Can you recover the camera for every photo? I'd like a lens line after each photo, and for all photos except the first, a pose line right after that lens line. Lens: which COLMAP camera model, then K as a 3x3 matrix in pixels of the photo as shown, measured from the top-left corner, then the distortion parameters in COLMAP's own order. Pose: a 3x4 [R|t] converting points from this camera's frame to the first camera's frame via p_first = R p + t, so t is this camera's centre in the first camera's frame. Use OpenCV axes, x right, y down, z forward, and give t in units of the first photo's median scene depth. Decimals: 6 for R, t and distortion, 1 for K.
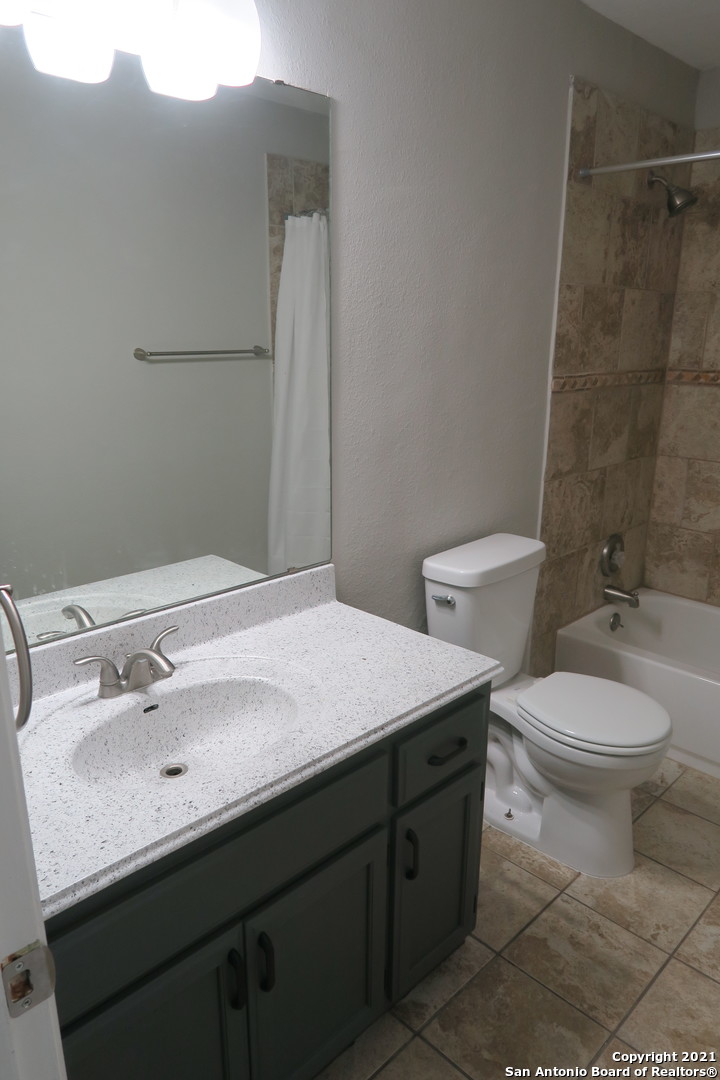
lens RADIAL K [[740.7, 0, 358.9], [0, 740.7, 542.2], [0, 0, 1]] dist [-0.034826, 0.011144]
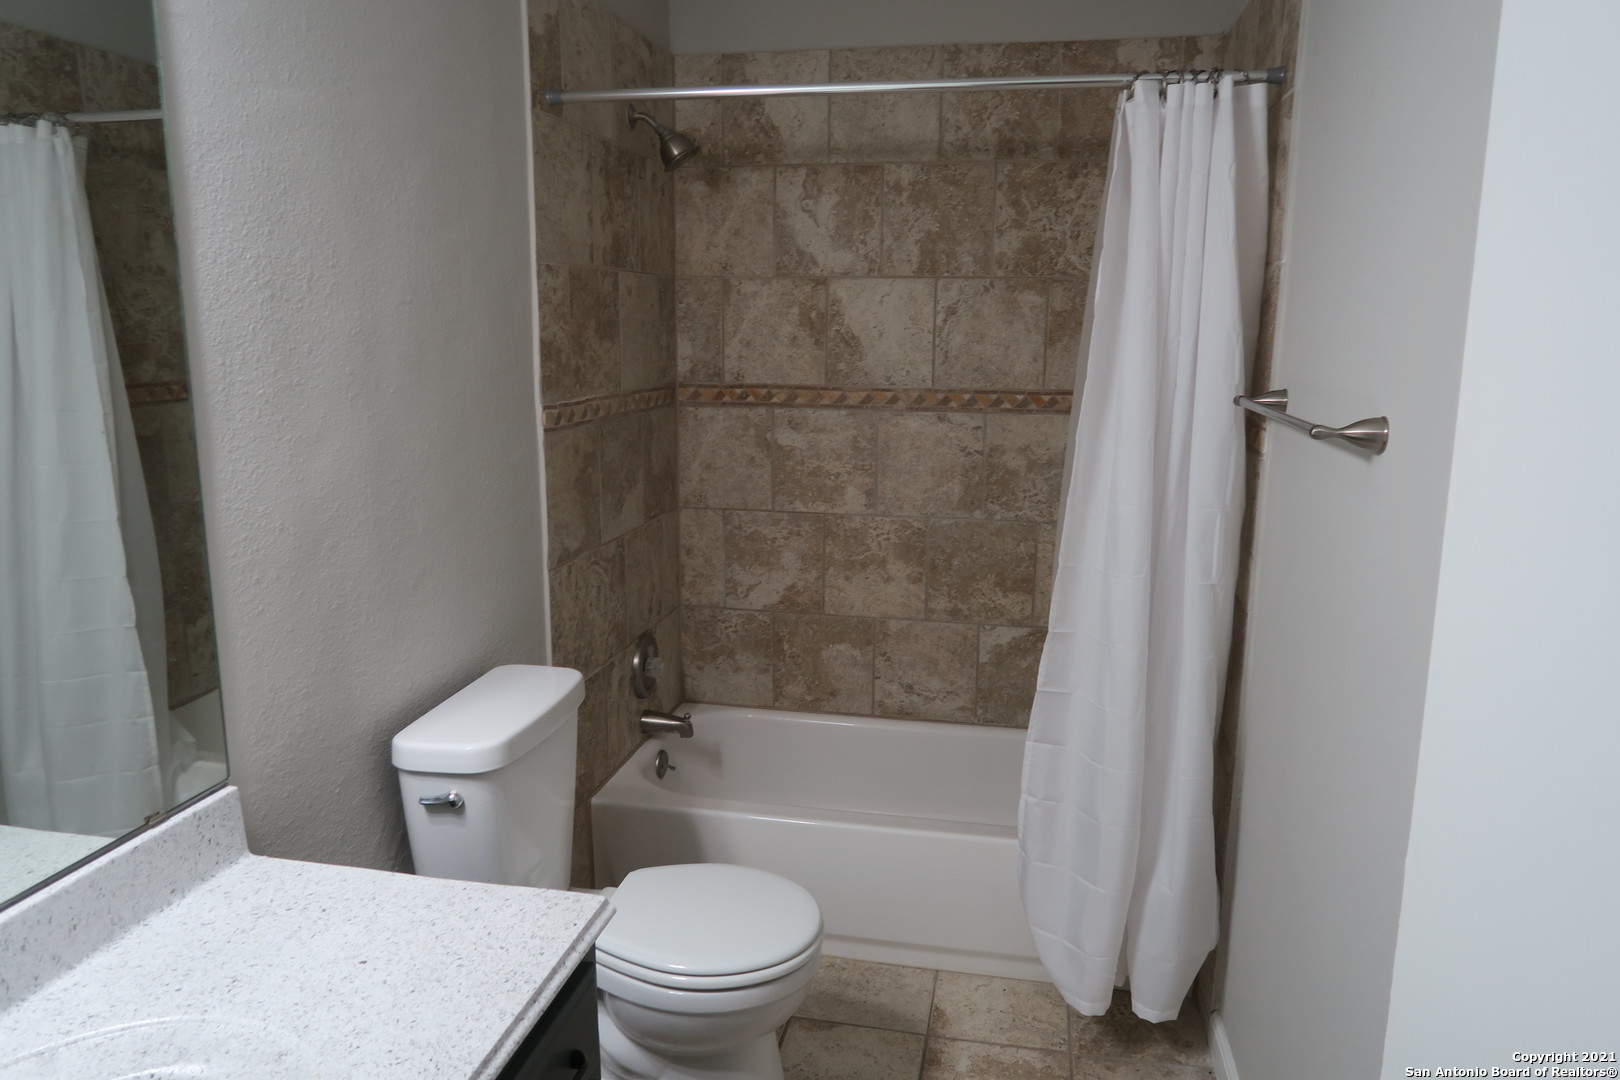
lens RADIAL K [[1111.1, 0, 811.3], [0, 1111.1, 543.5], [0, 0, 1]] dist [-0.034826, 0.011144]
pose [[0.829764, -0.108138, 0.547538, -0.076865], [0.152757, 0.987592, -0.036446, -0.036247], [-0.536803, 0.113882, 0.835987, 0.088723]]
